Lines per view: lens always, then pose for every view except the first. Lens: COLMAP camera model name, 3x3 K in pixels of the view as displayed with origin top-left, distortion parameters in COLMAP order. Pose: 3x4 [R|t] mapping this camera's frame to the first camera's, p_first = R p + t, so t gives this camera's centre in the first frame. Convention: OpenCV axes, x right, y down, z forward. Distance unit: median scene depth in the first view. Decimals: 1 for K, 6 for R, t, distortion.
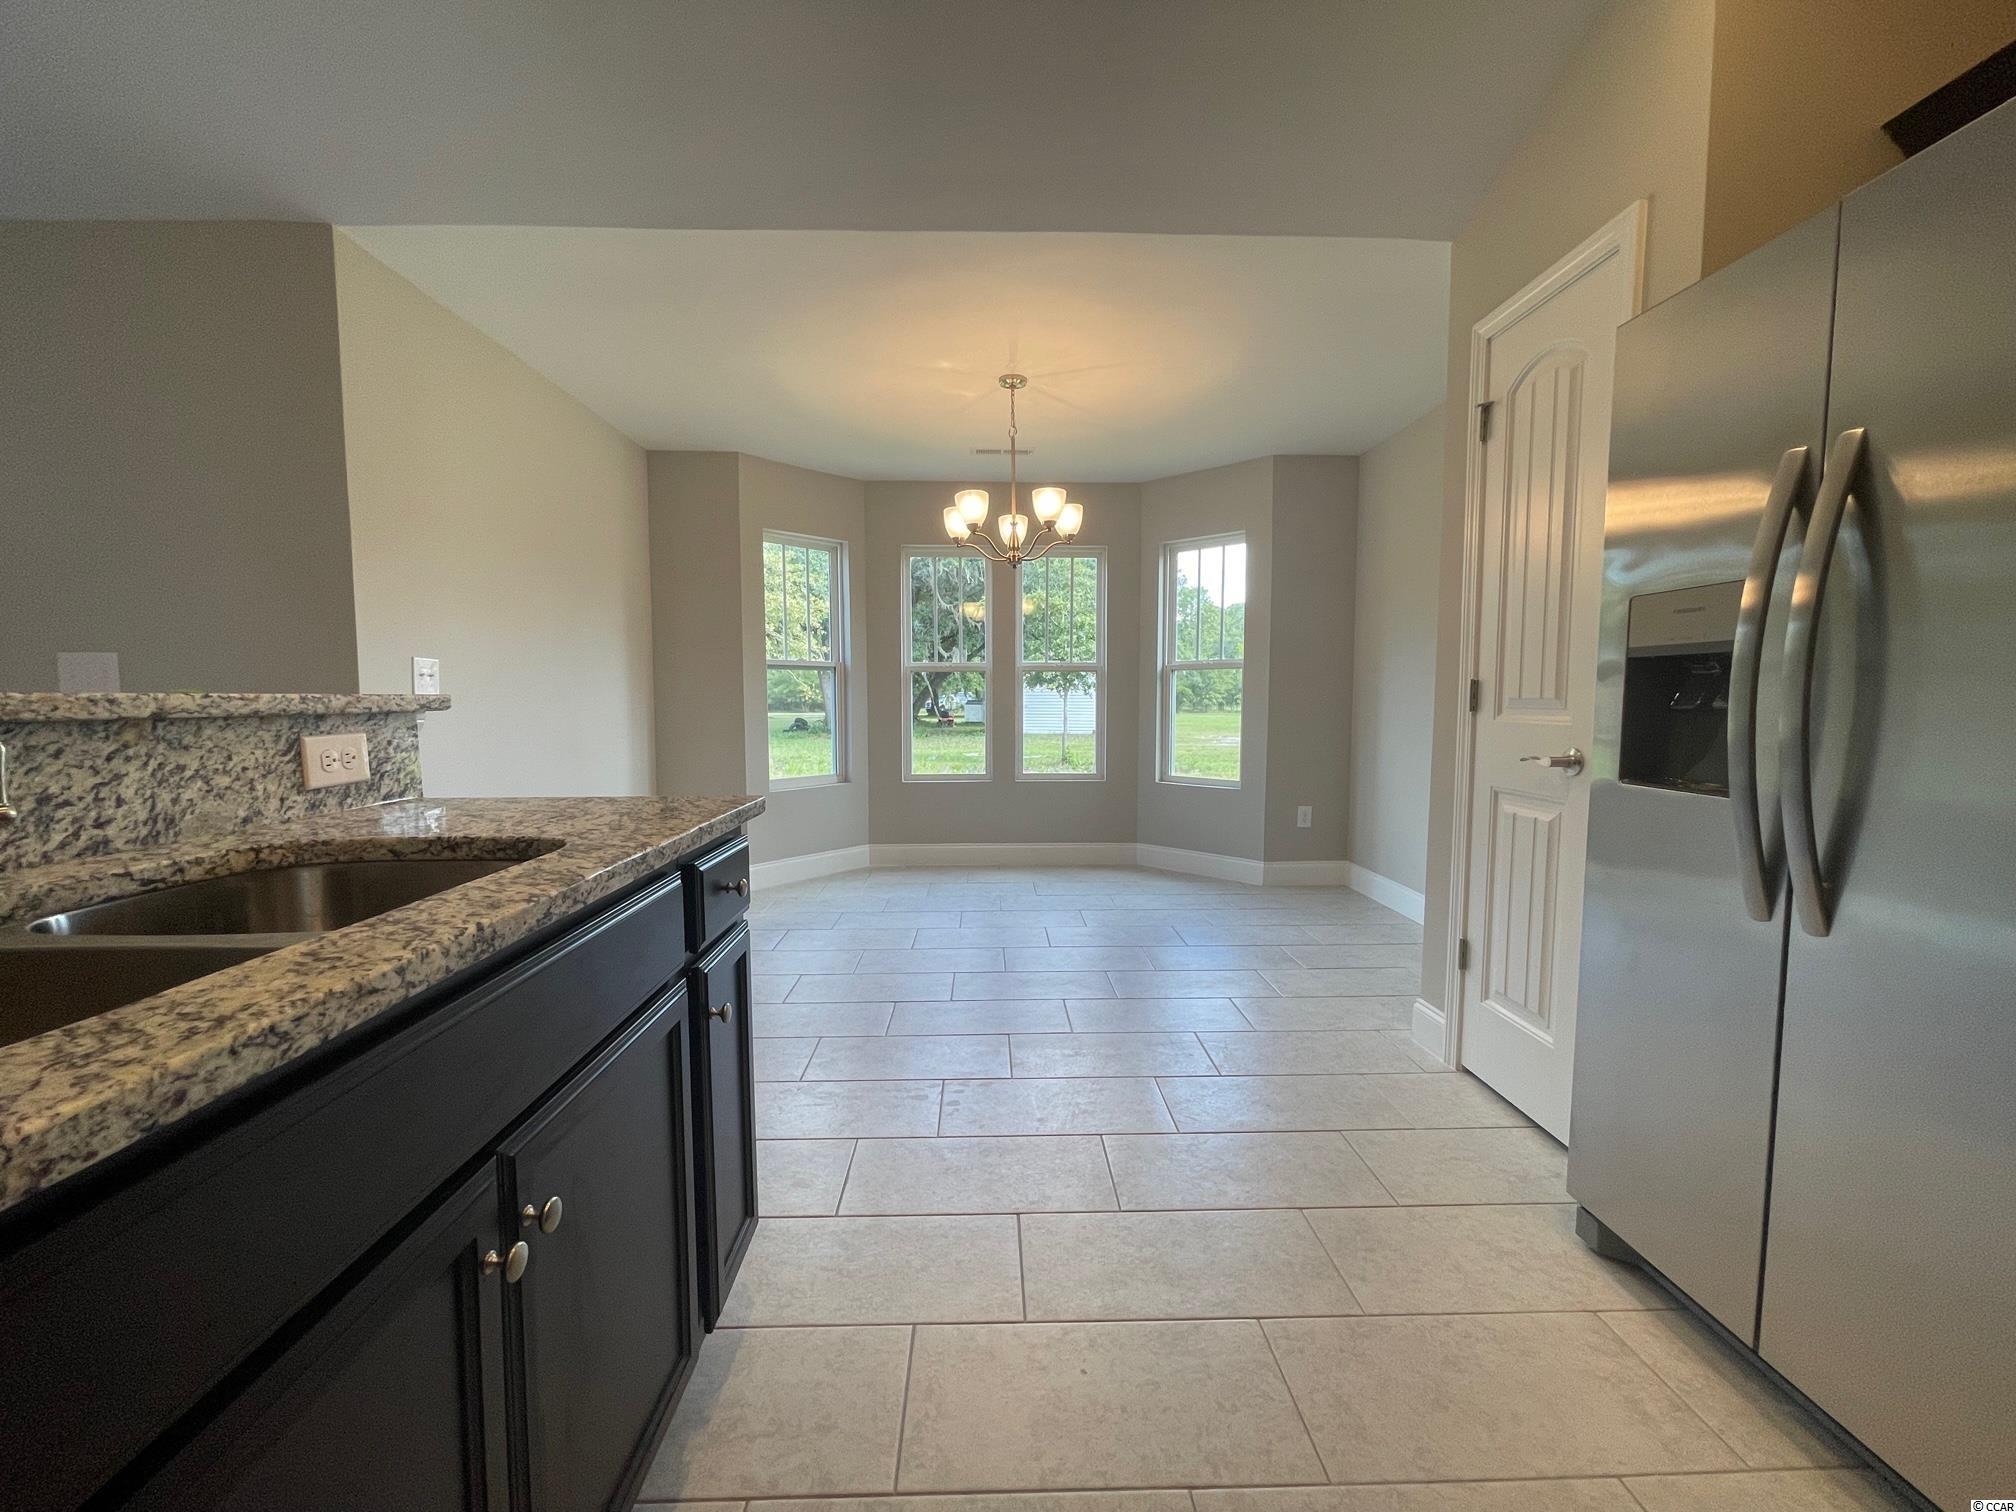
lens RADIAL K [[816.9, 0, 1007.5], [0, 816.9, 753.8], [0, 0, 1]] dist [0.001822, -0.000708]
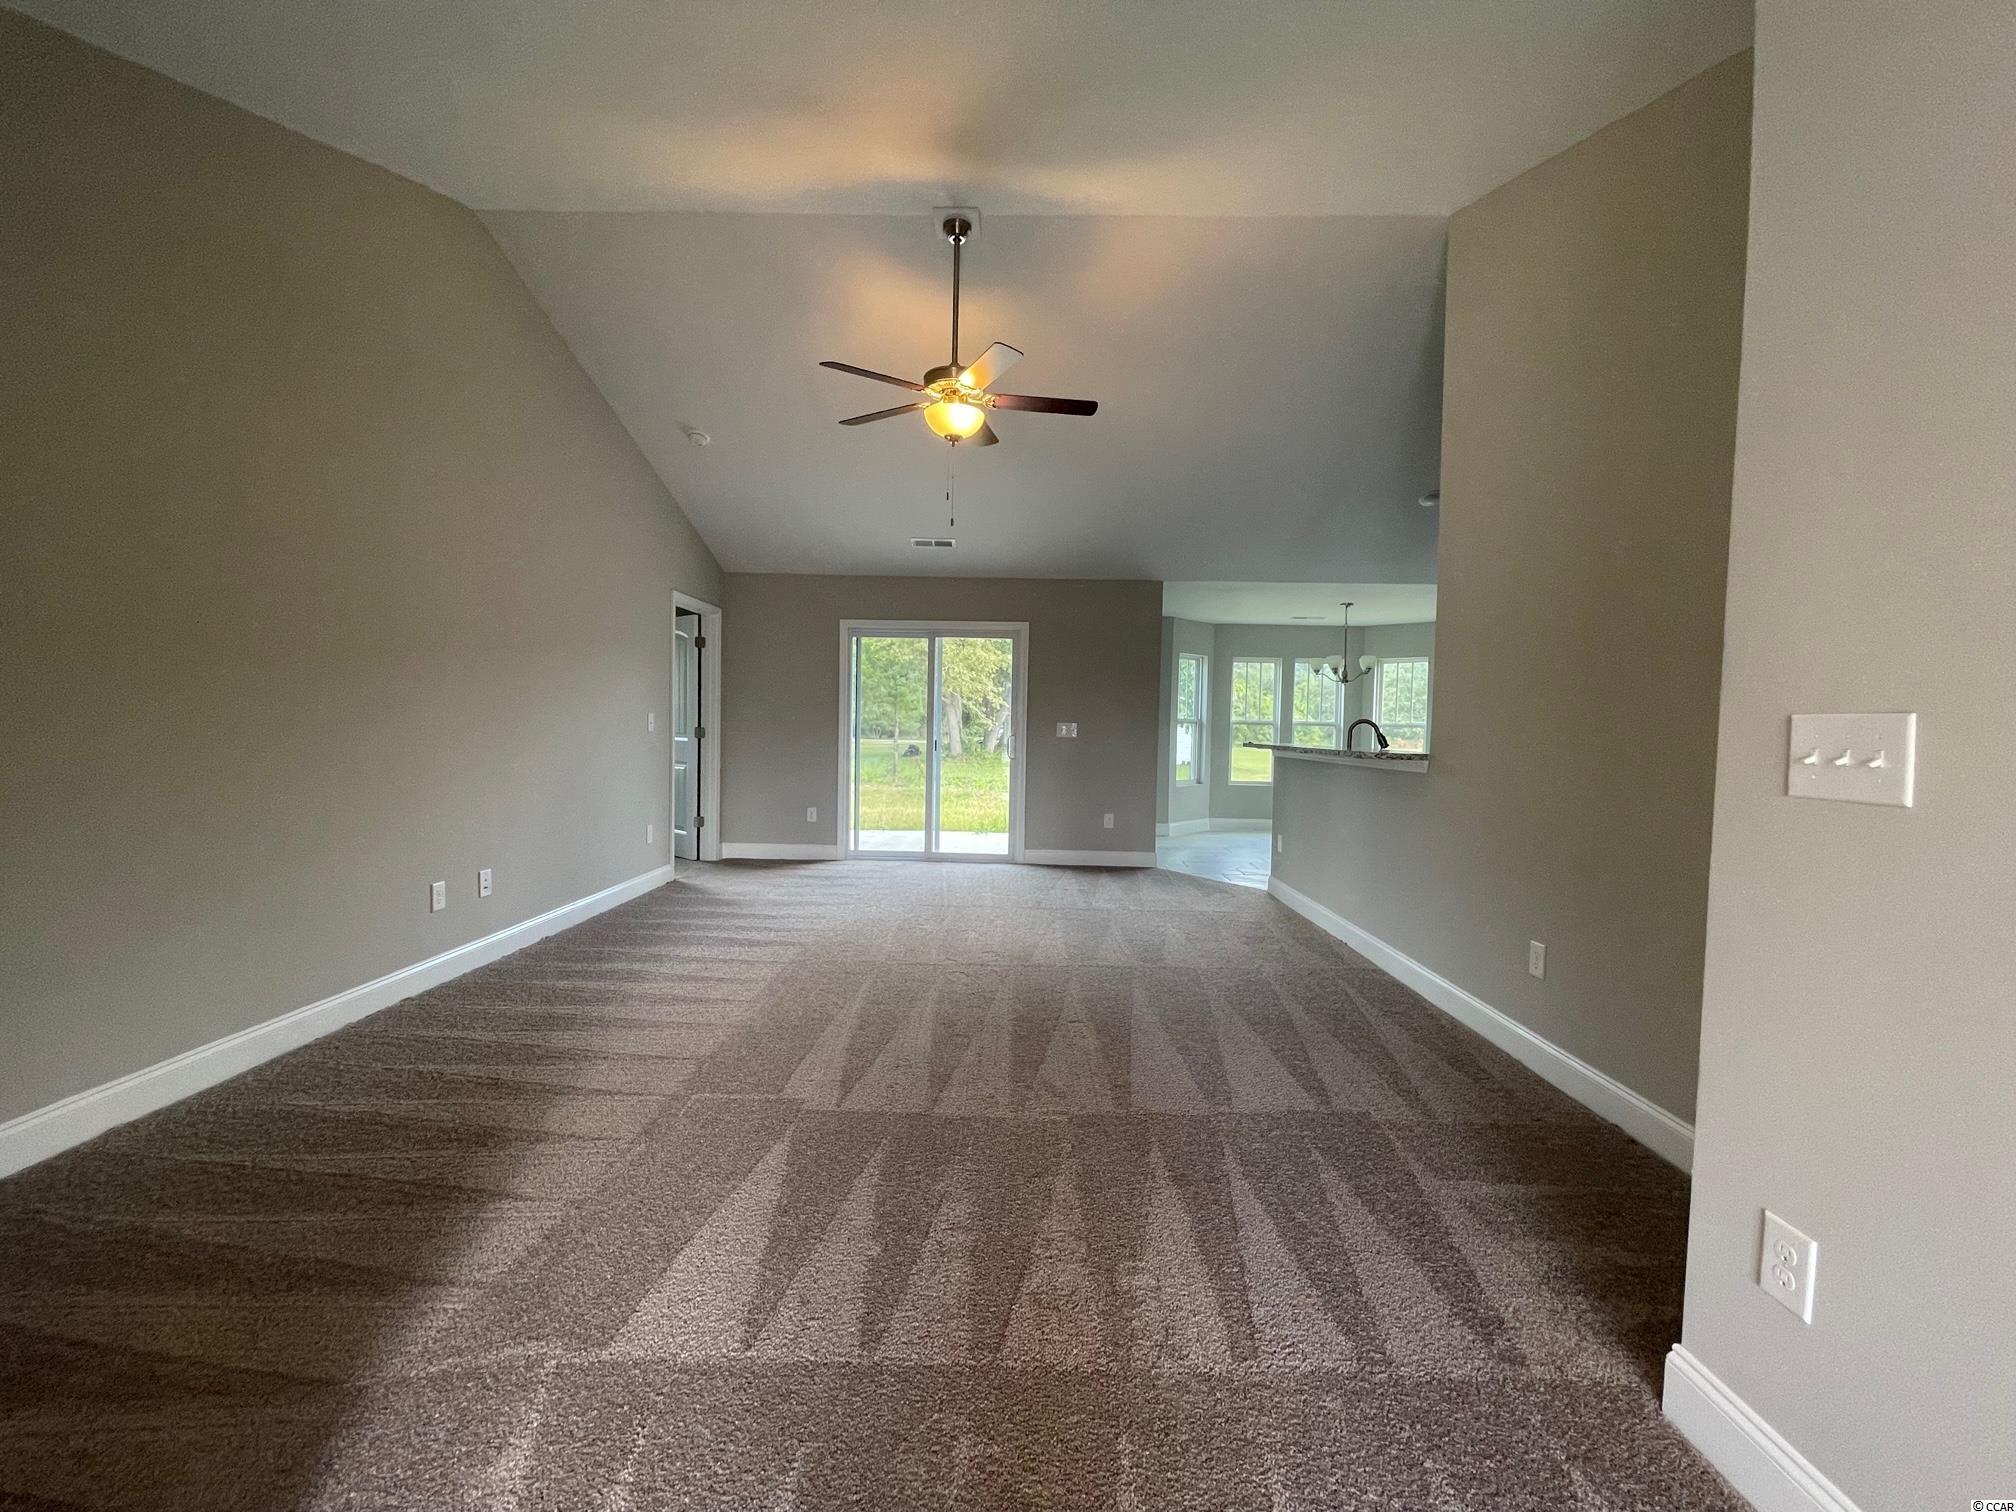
lens RADIAL K [[816.9, 0, 1007.1], [0, 816.9, 762.8], [0, 0, 1]] dist [0.001822, -0.000708]
pose [[0.999136, 0.018083, -0.037426, -0.597767], [-0.018977, 0.999540, -0.023651, 0.041566], [0.036981, 0.024341, 0.999019, -0.918281]]
